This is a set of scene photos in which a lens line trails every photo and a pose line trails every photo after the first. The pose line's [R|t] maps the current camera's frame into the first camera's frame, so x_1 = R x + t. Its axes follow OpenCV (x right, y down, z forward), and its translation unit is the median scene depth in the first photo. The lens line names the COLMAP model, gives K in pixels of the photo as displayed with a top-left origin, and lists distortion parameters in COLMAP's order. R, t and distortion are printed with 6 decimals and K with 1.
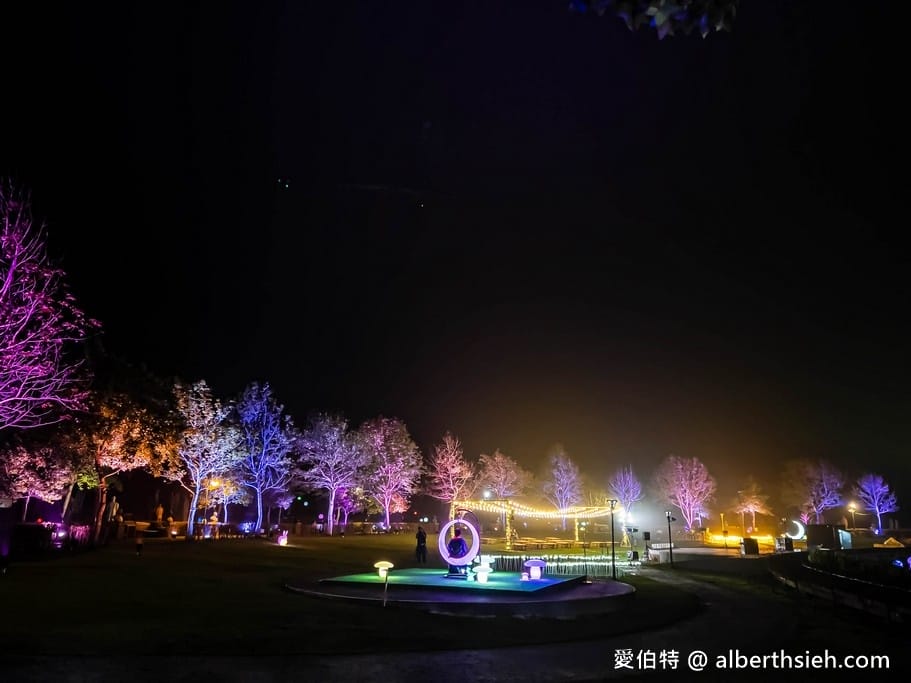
lens RADIAL K [[674.6, 0, 450.2], [0, 674.6, 334.8], [0, 0, 1]] dist [0.037680, -0.041854]
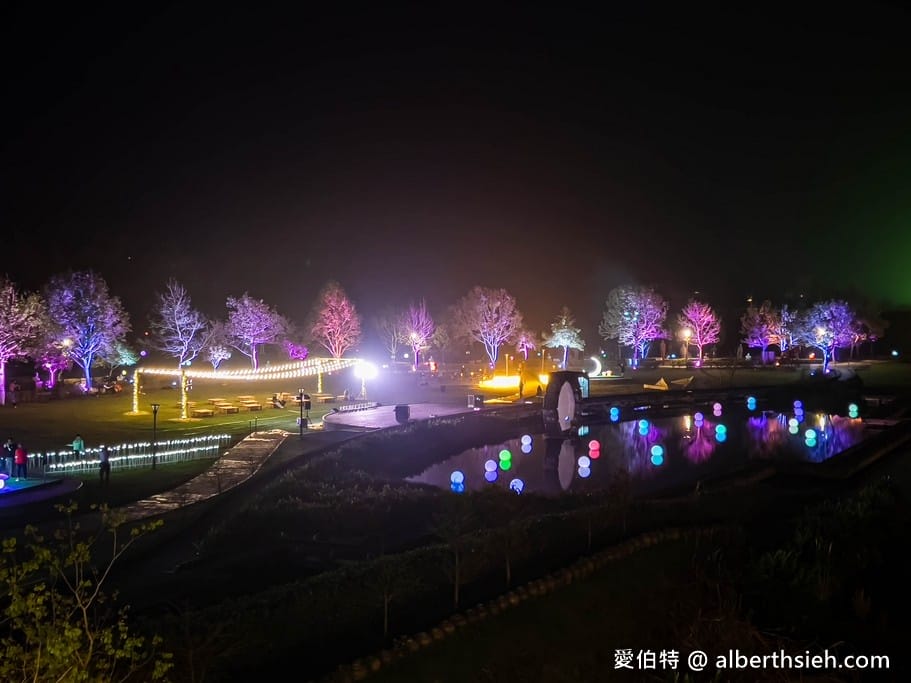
lens RADIAL K [[945.3, 0, 506.4], [0, 945.3, 333.7], [0, 0, 1]] dist [0.003135, 0.000000]
pose [[0.988563, -0.015399, 0.150023, 0.219632], [-0.026936, 0.960750, 0.276106, -0.125786], [-0.148386, -0.276989, 0.949346, -0.227535]]
